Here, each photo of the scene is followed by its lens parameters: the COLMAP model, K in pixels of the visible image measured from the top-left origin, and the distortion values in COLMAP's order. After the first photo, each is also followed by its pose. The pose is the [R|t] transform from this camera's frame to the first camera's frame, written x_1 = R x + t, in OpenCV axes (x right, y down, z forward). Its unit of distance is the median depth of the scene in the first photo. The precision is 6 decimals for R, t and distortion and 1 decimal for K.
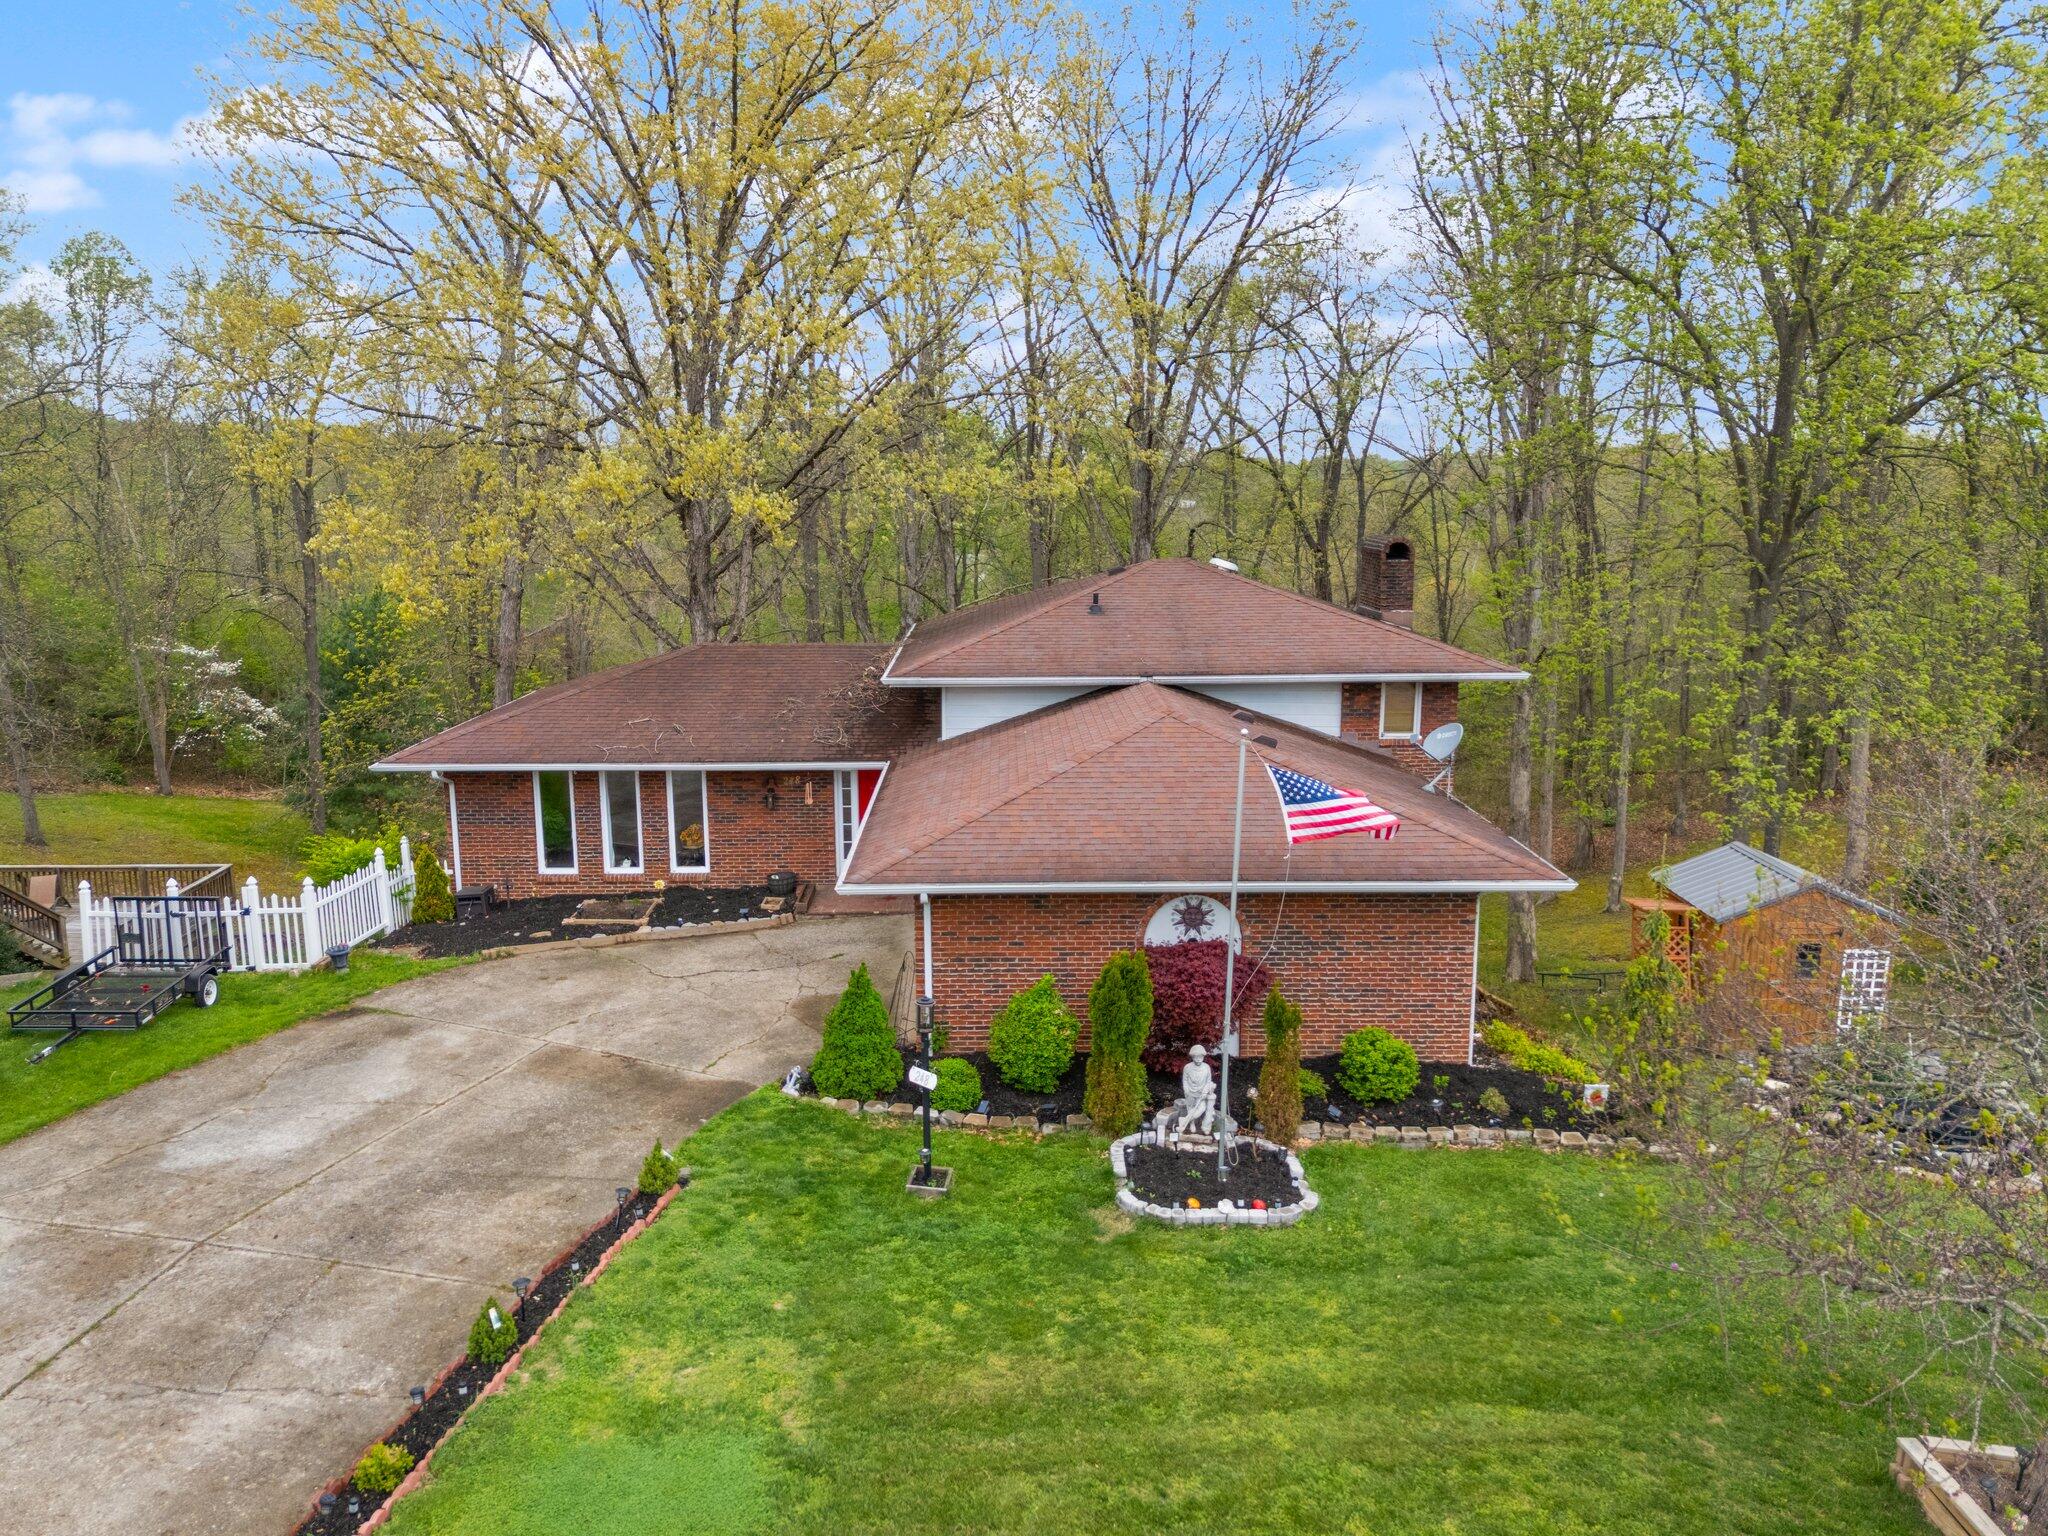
lens RADIAL K [[1526.9, 0, 1024.0], [0, 1526.9, 768.0], [0, 0, 1]] dist [0.036971, -0.043920]
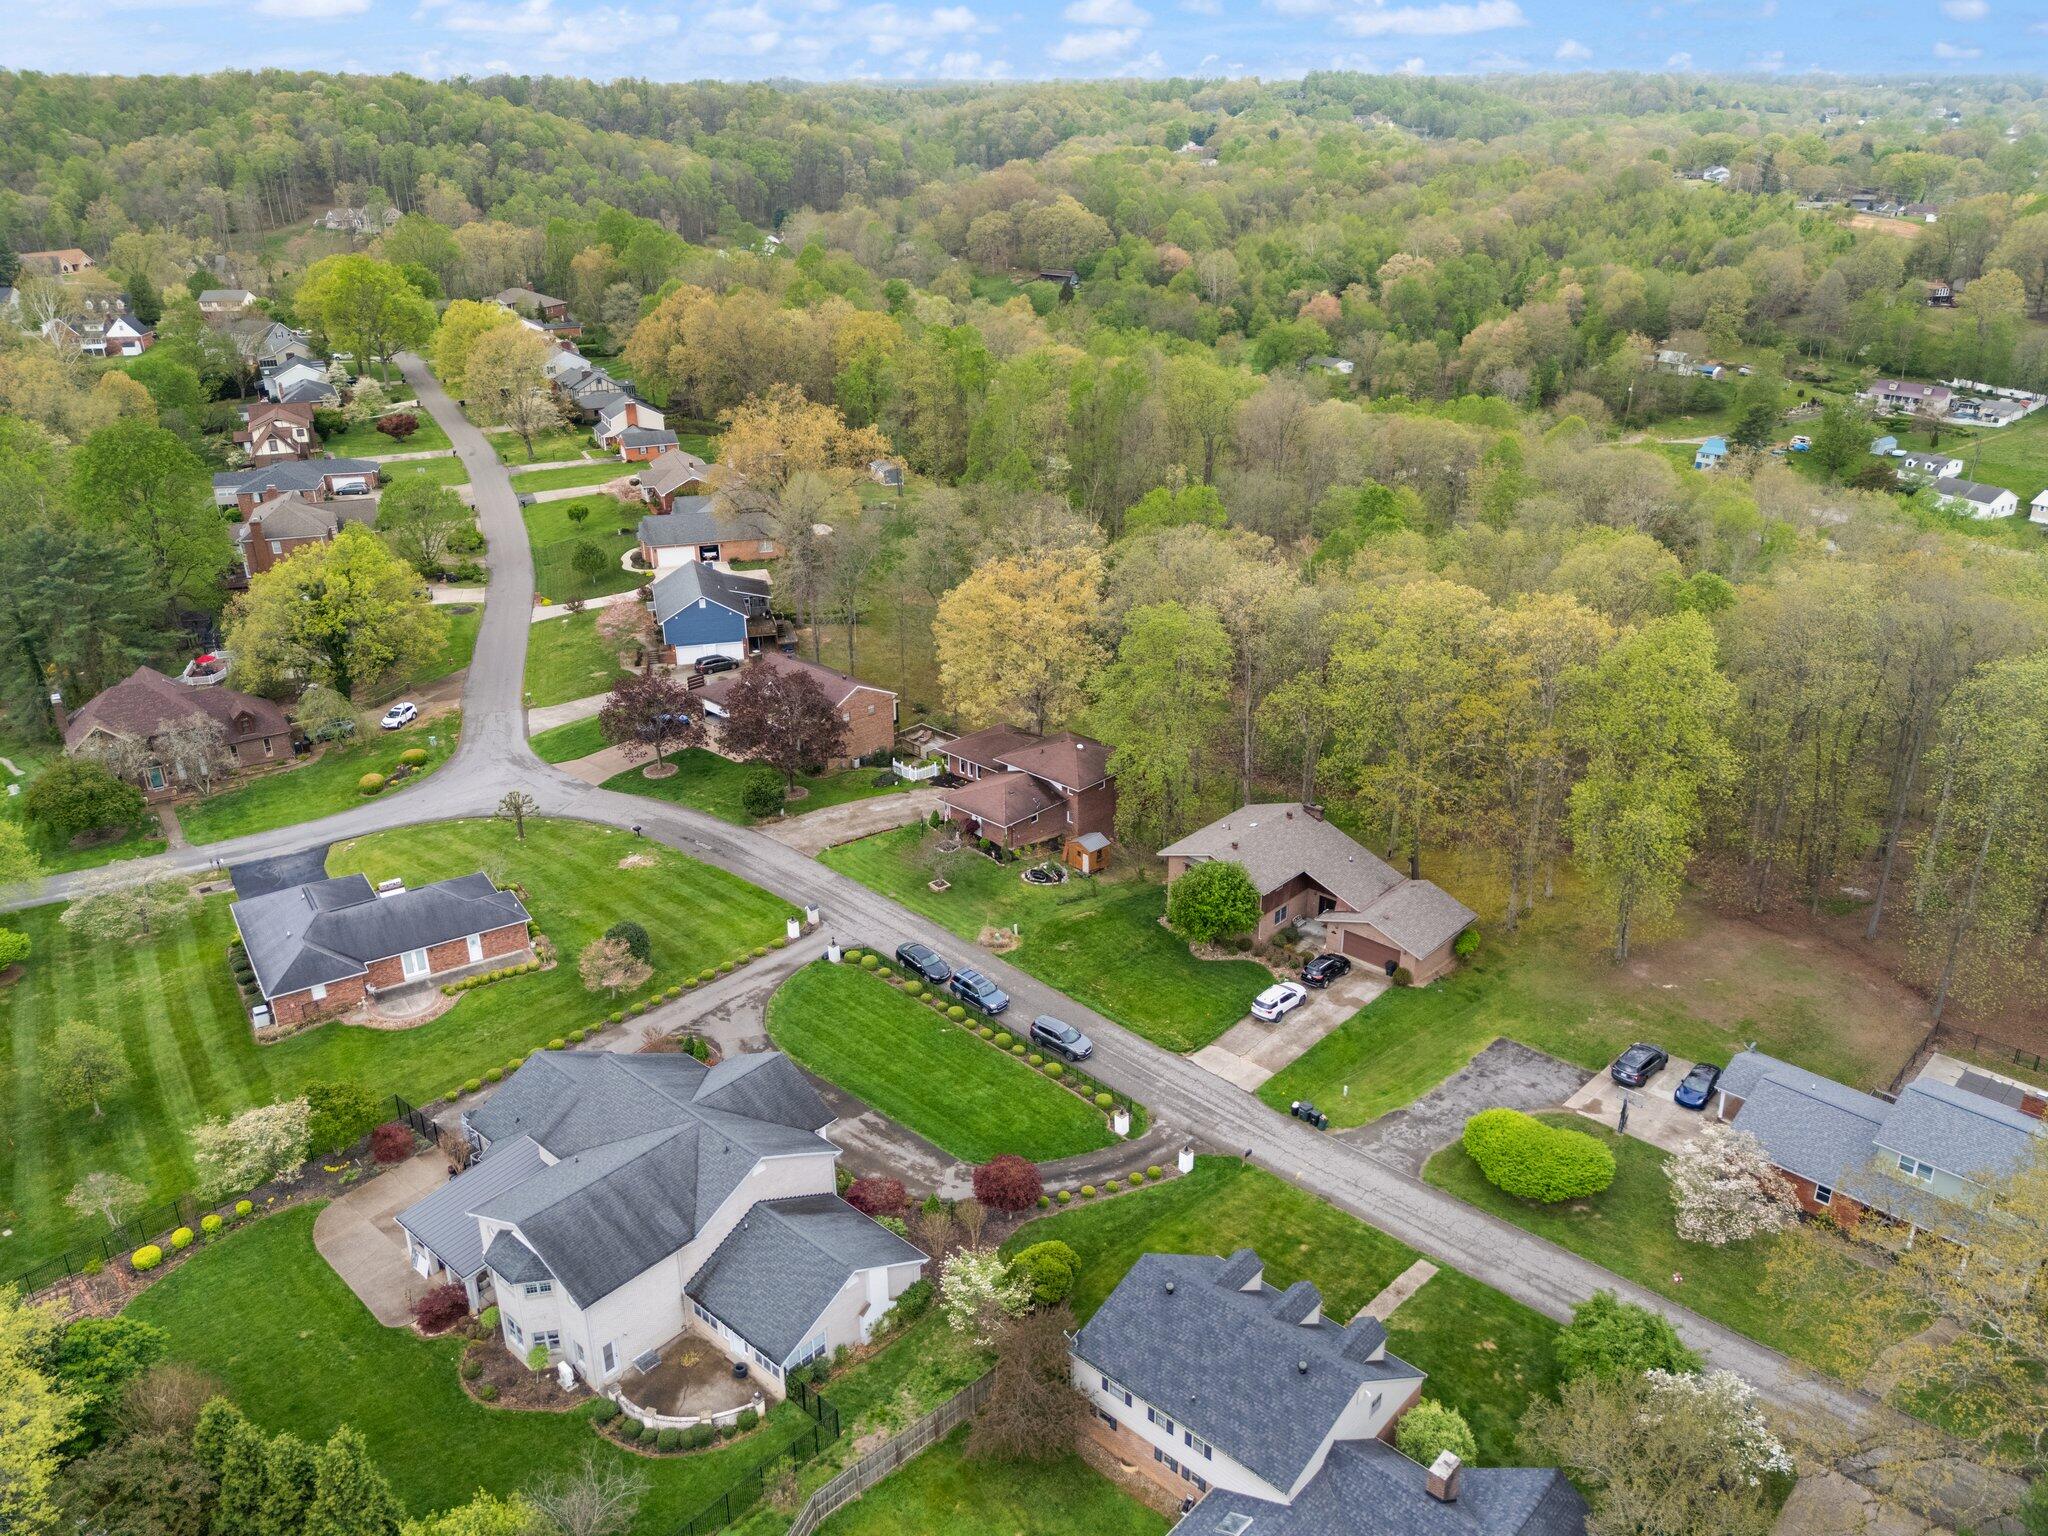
lens RADIAL K [[1526.9, 0, 1024.0], [0, 1526.9, 768.0], [0, 0, 1]] dist [0.036971, -0.043920]
pose [[0.719881, 0.282088, -0.634191, 4.591280], [-0.132299, 0.952705, 0.273589, -2.035369], [0.681373, -0.113049, 0.723154, -3.867539]]
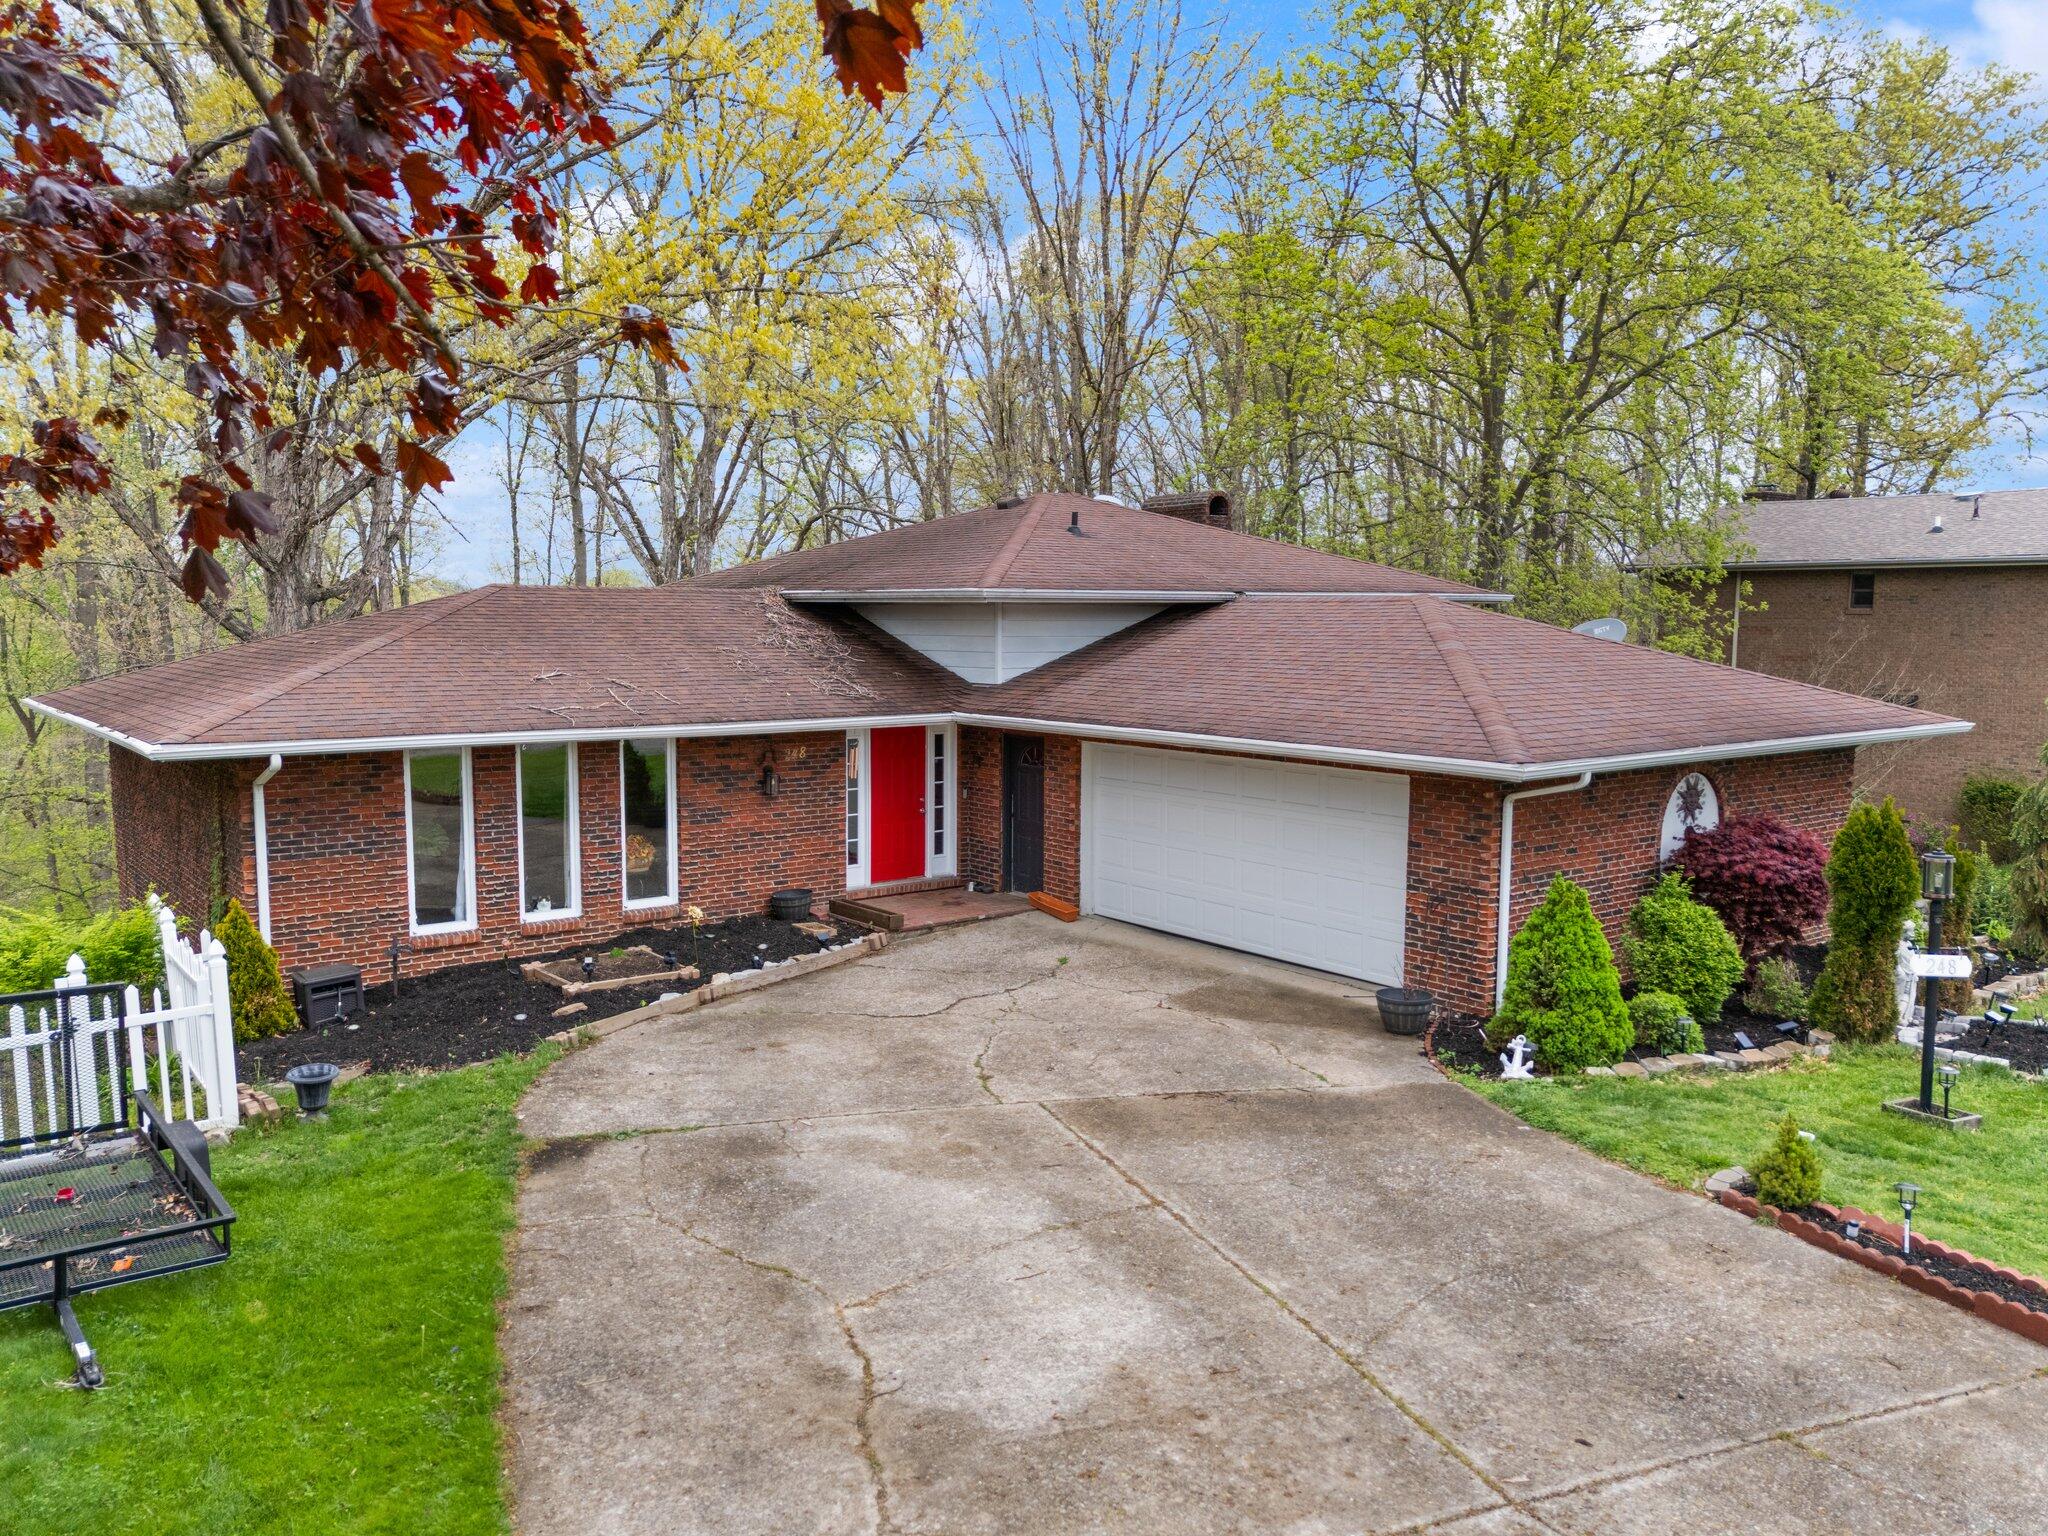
lens RADIAL K [[1526.9, 0, 1024.0], [0, 1526.9, 768.0], [0, 0, 1]] dist [0.036971, -0.043920]
pose [[0.800543, -0.055191, 0.596729, -0.659622], [0.104691, 0.993318, -0.048577, 0.080424], [-0.590060, 0.101360, 0.800971, 0.527507]]
